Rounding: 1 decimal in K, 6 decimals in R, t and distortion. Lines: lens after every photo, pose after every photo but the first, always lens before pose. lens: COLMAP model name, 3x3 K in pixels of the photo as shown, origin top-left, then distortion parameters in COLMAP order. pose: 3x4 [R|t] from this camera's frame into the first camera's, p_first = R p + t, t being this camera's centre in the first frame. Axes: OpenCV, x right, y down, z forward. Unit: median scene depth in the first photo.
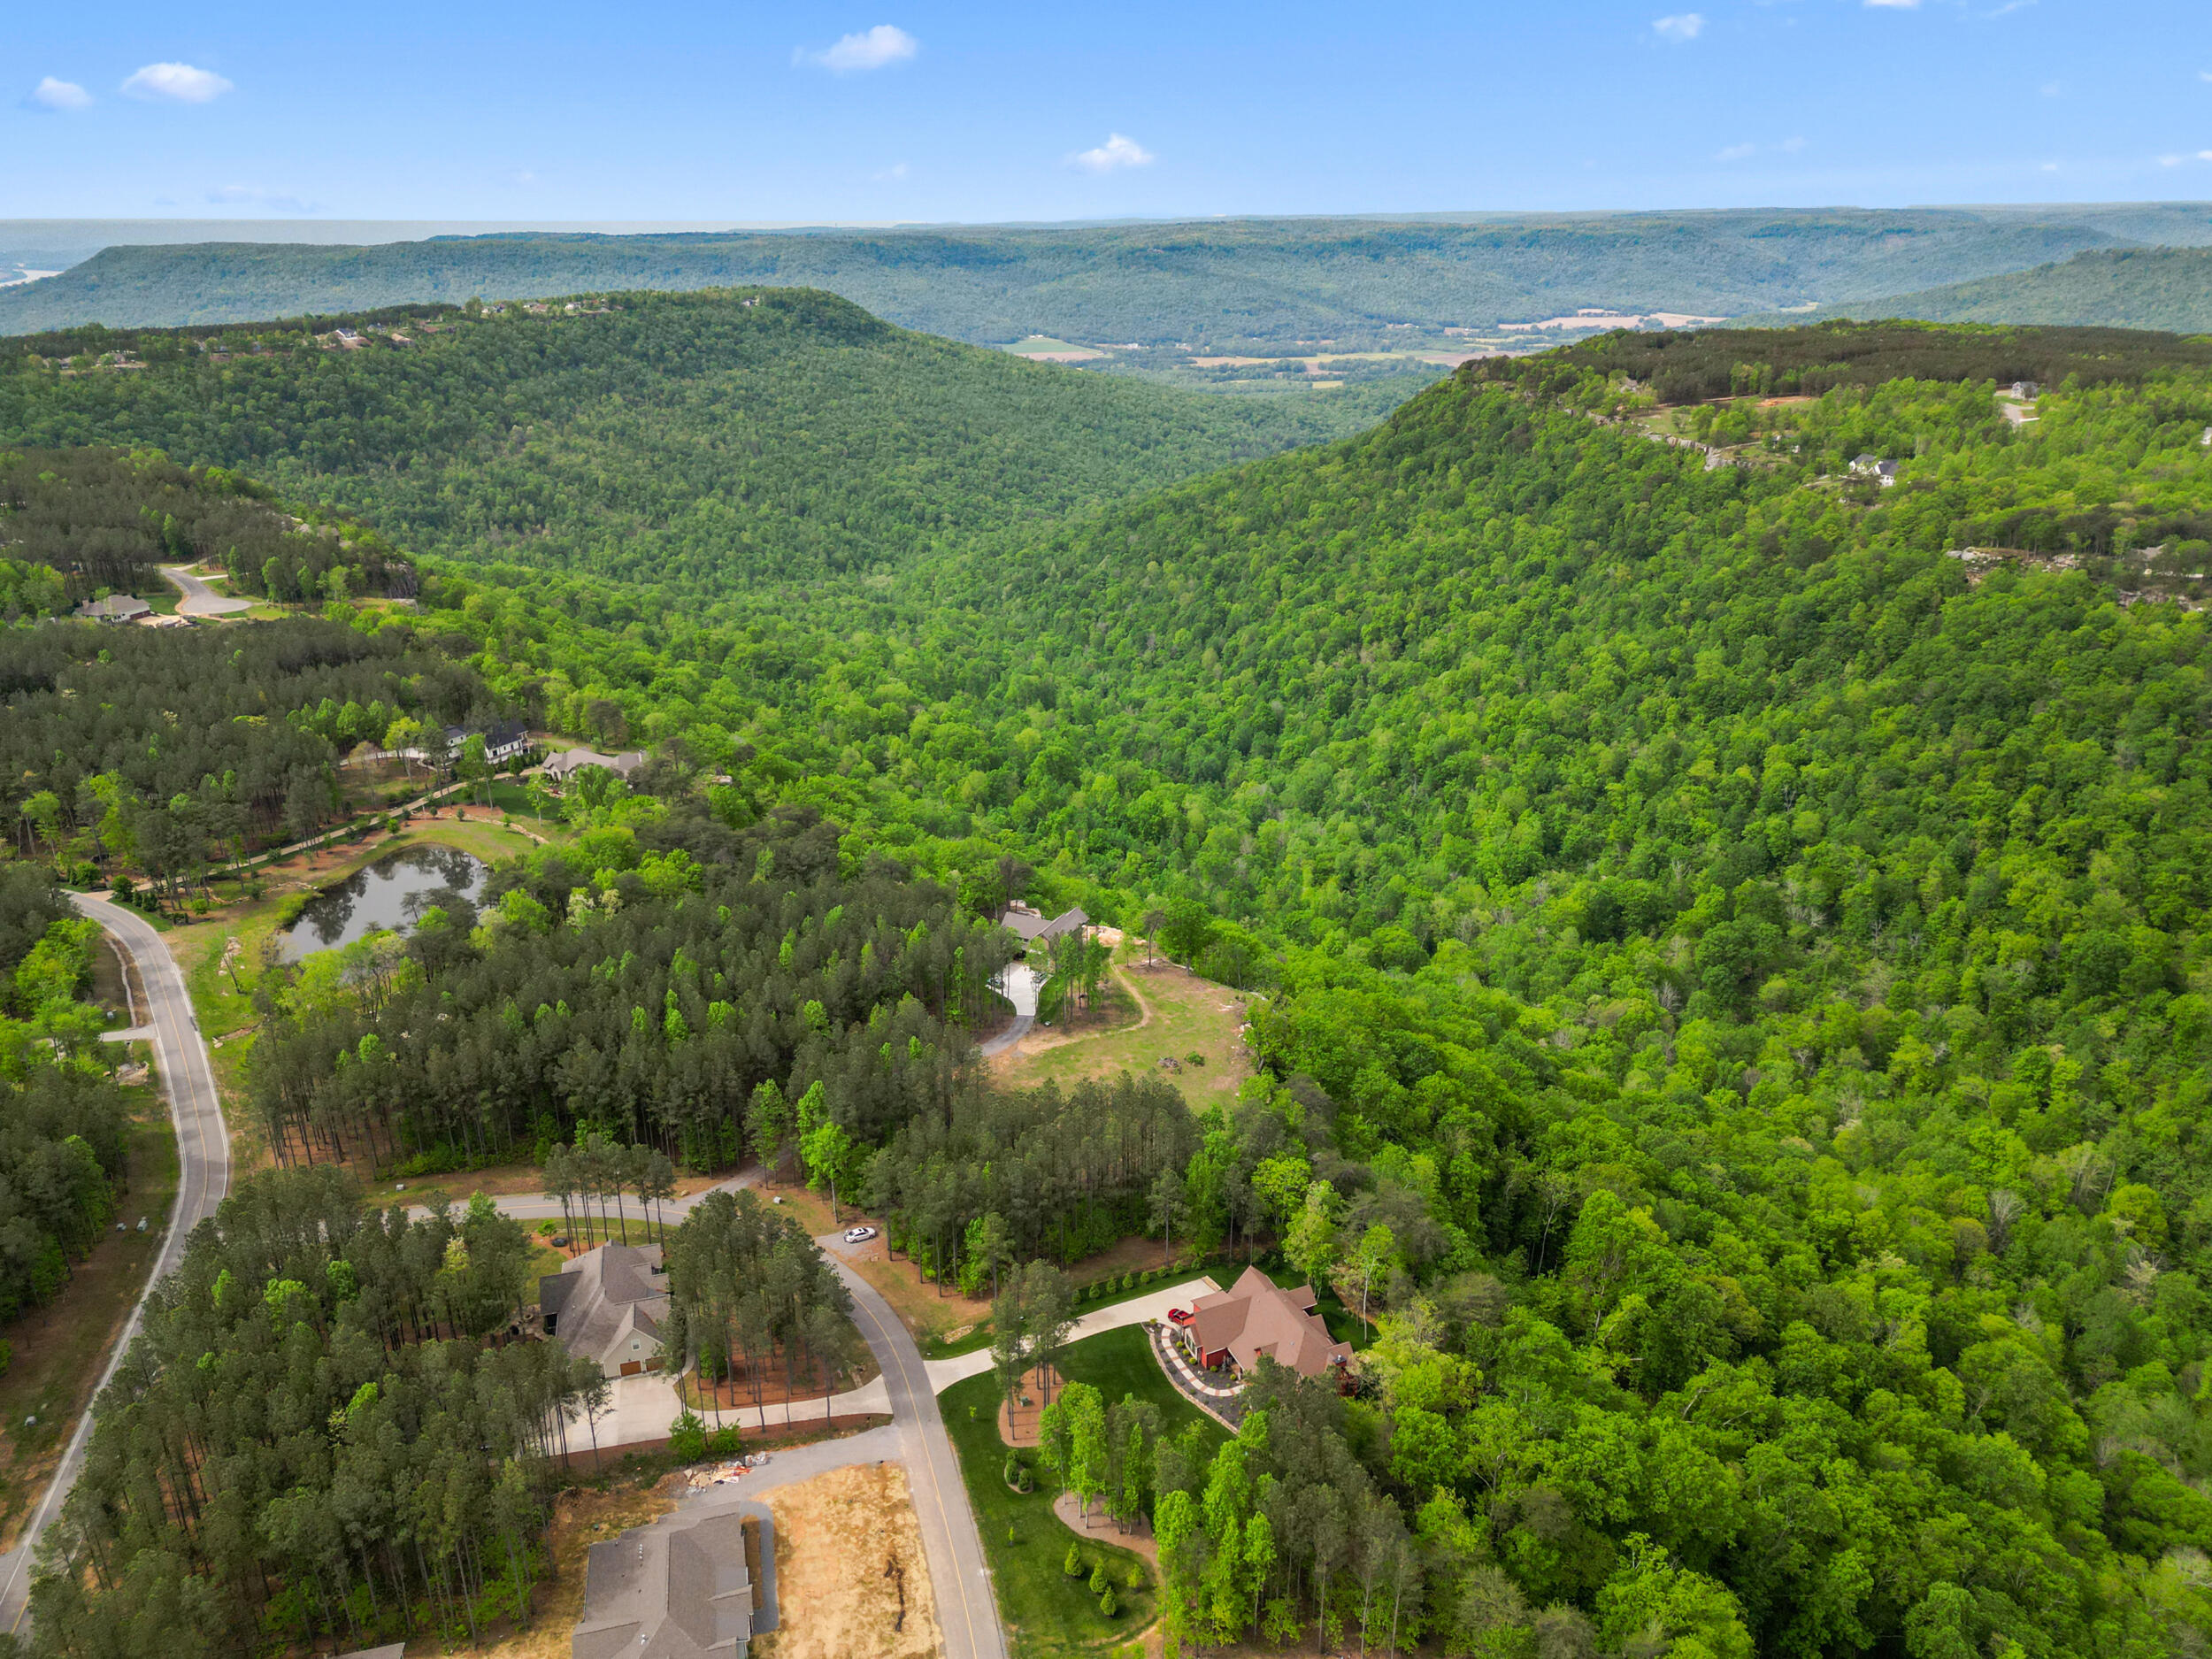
lens RADIAL K [[1539.5, 0, 1089.0], [0, 1539.5, 856.6], [0, 0, 1]] dist [0.062551, -0.036805]
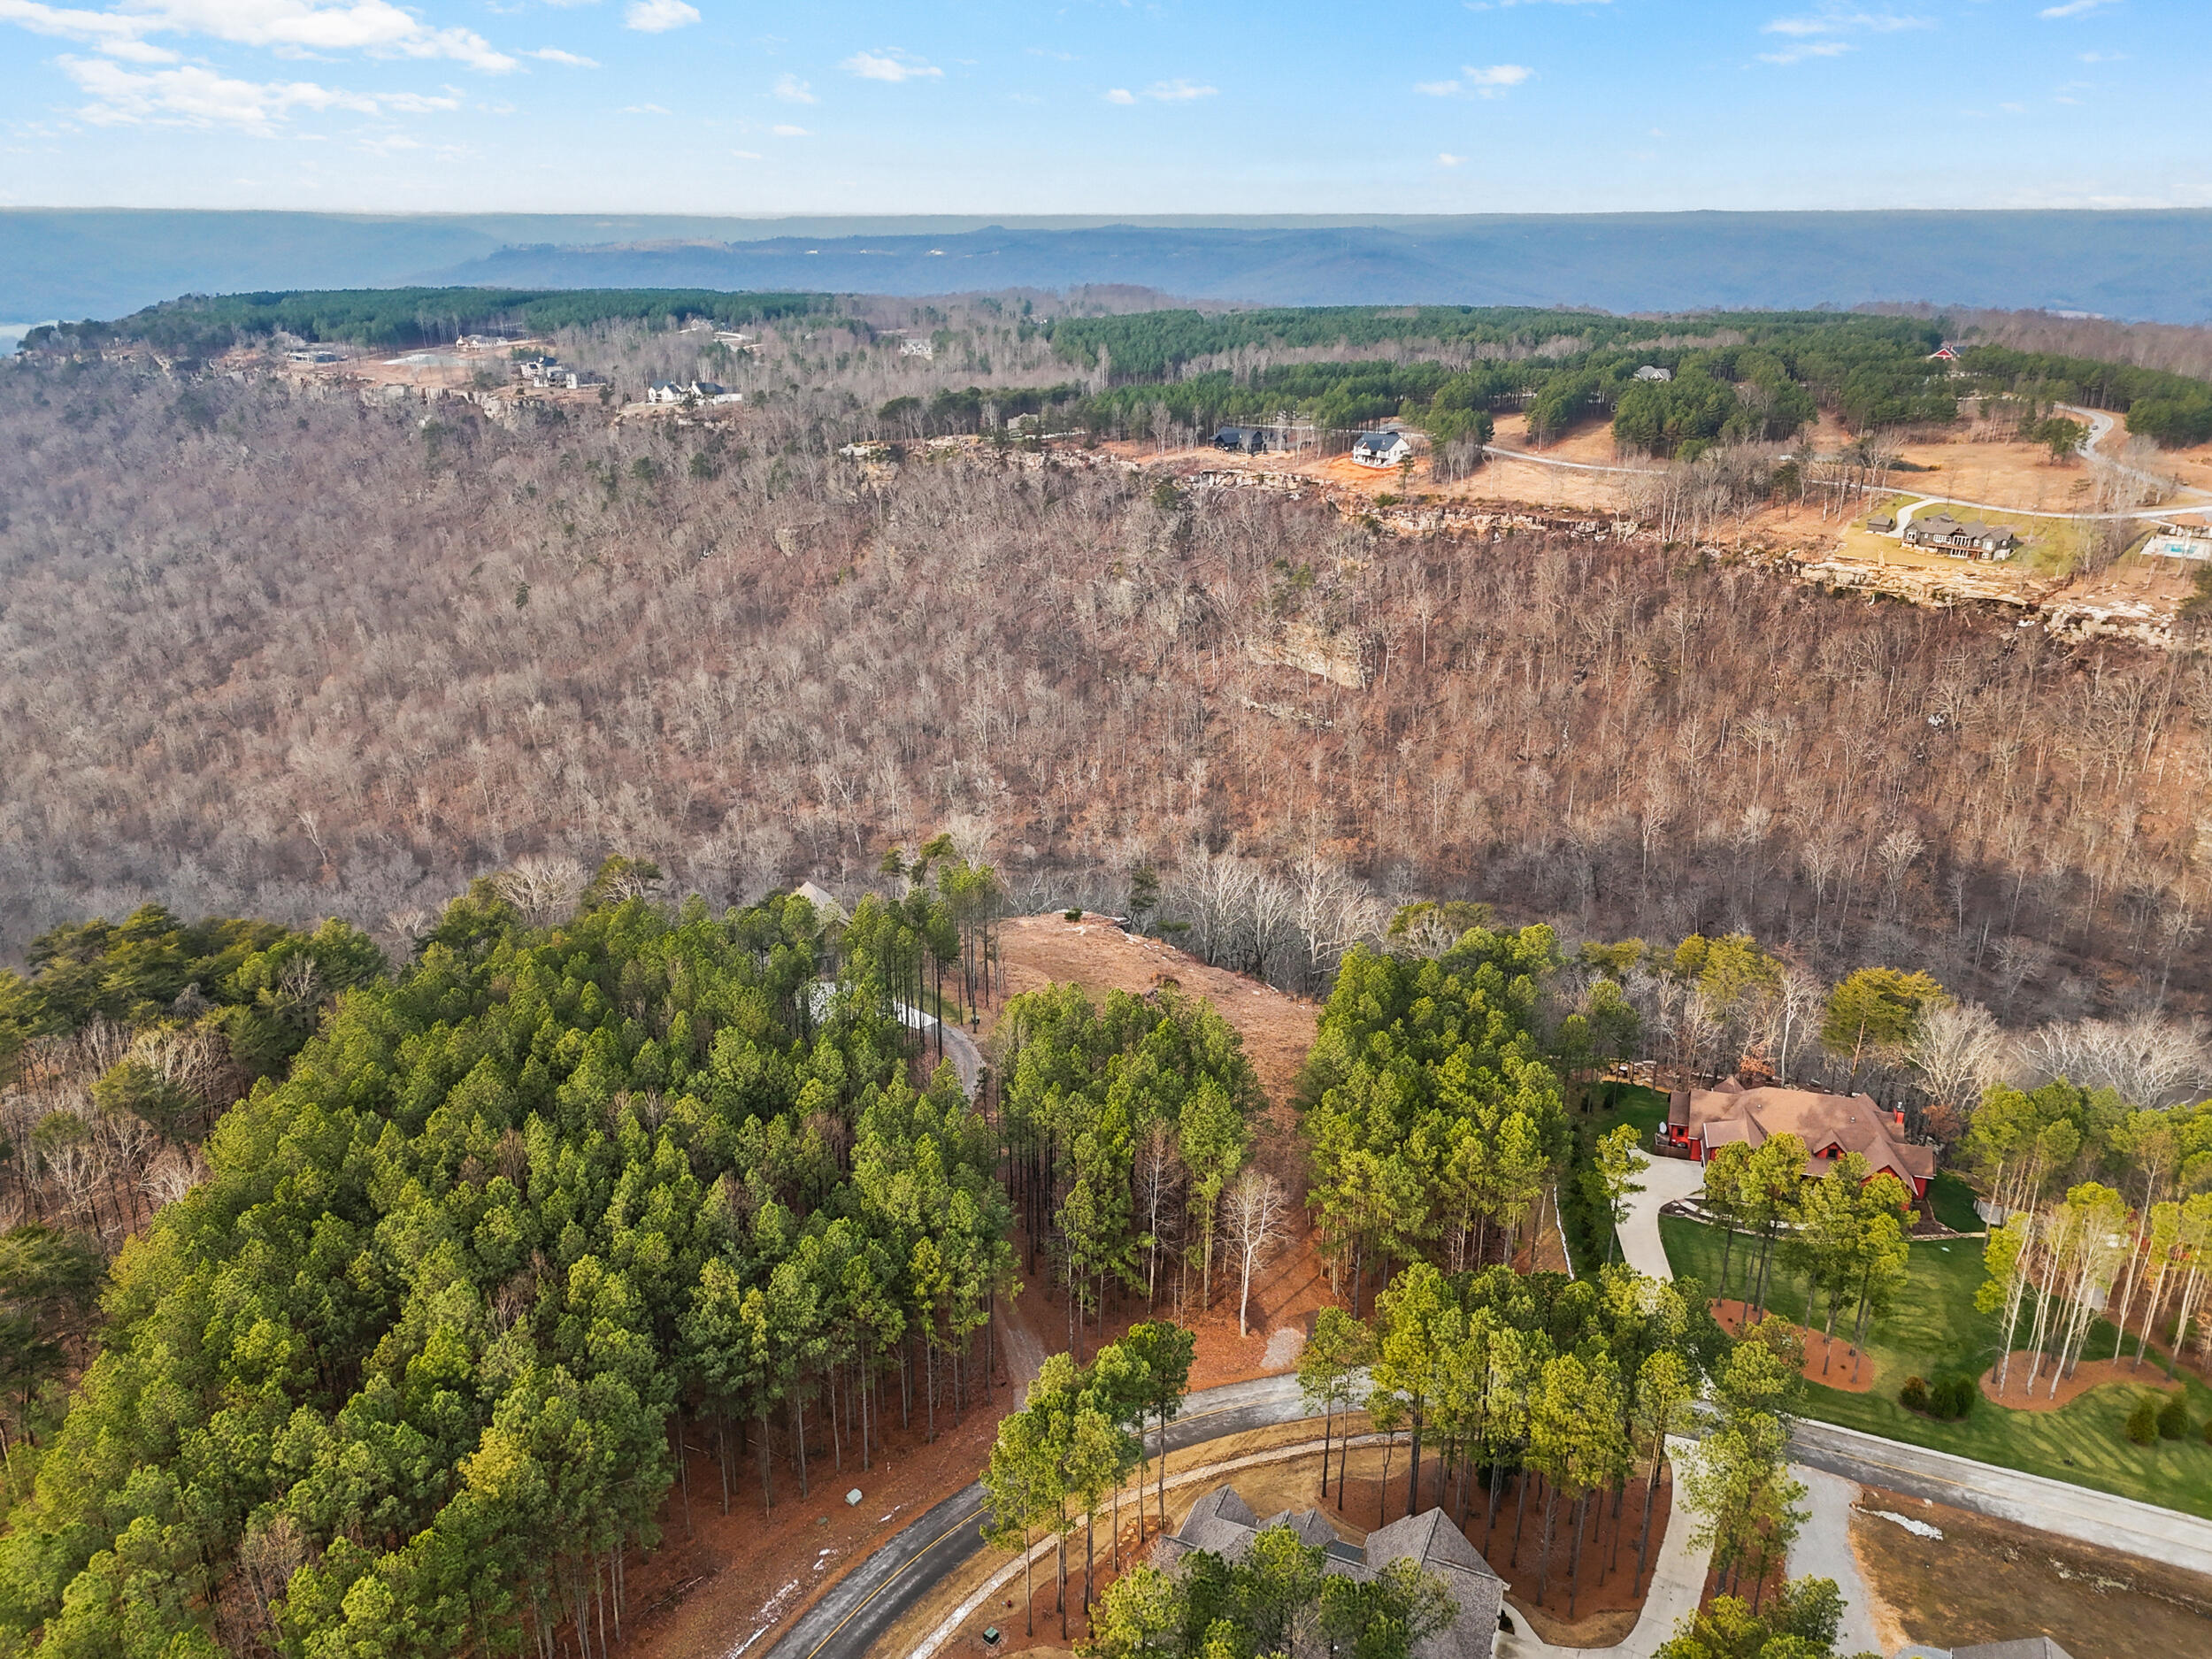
lens RADIAL K [[1662.0, 0, 1112.1], [0, 1662.0, 836.8], [0, 0, 1]] dist [0.054462, -0.008222]
pose [[0.620938, -0.270880, 0.735568, -0.152216], [0.301120, 0.948820, 0.095219, -0.005470], [-0.723715, 0.162369, 0.670726, 0.142342]]
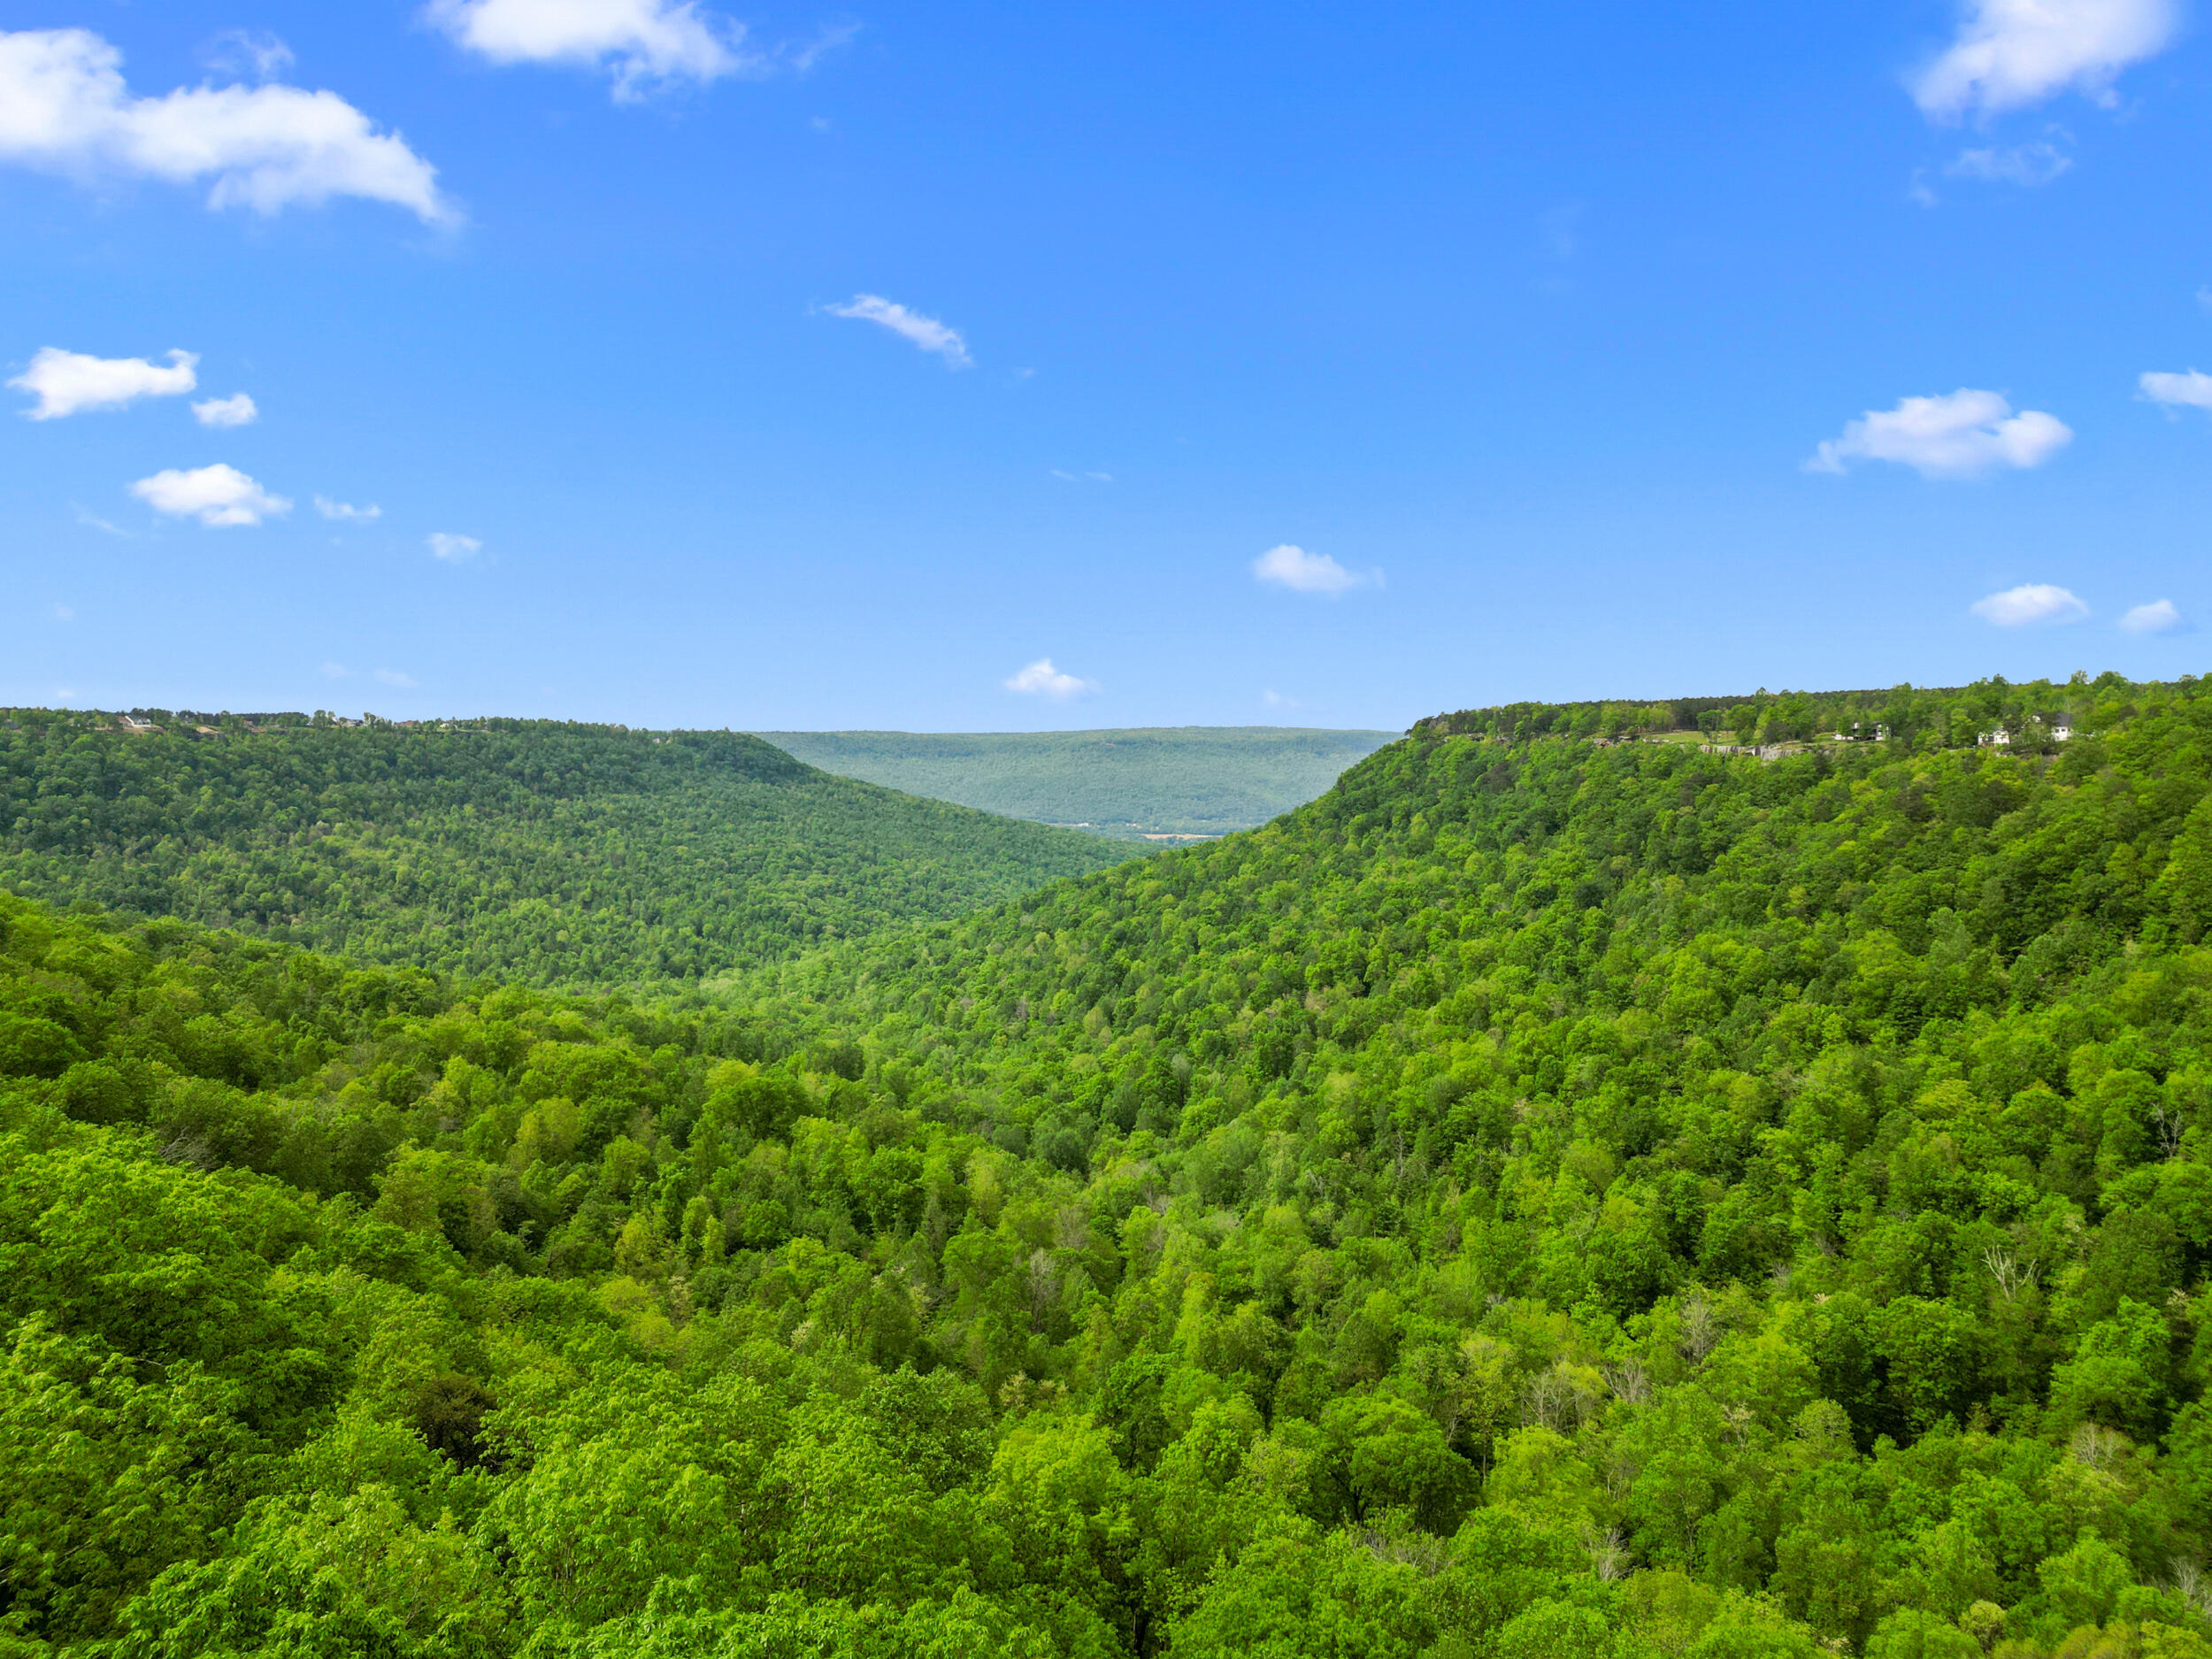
lens RADIAL K [[1537.4, 0, 1100.0], [0, 1537.4, 838.6], [0, 0, 1]] dist [0.078411, -0.064397]
pose [[0.999613, 0.007815, 0.026680, 0.065292], [0.001346, 0.944950, -0.327213, 0.023116], [-0.027769, 0.327122, 0.944574, 0.330125]]
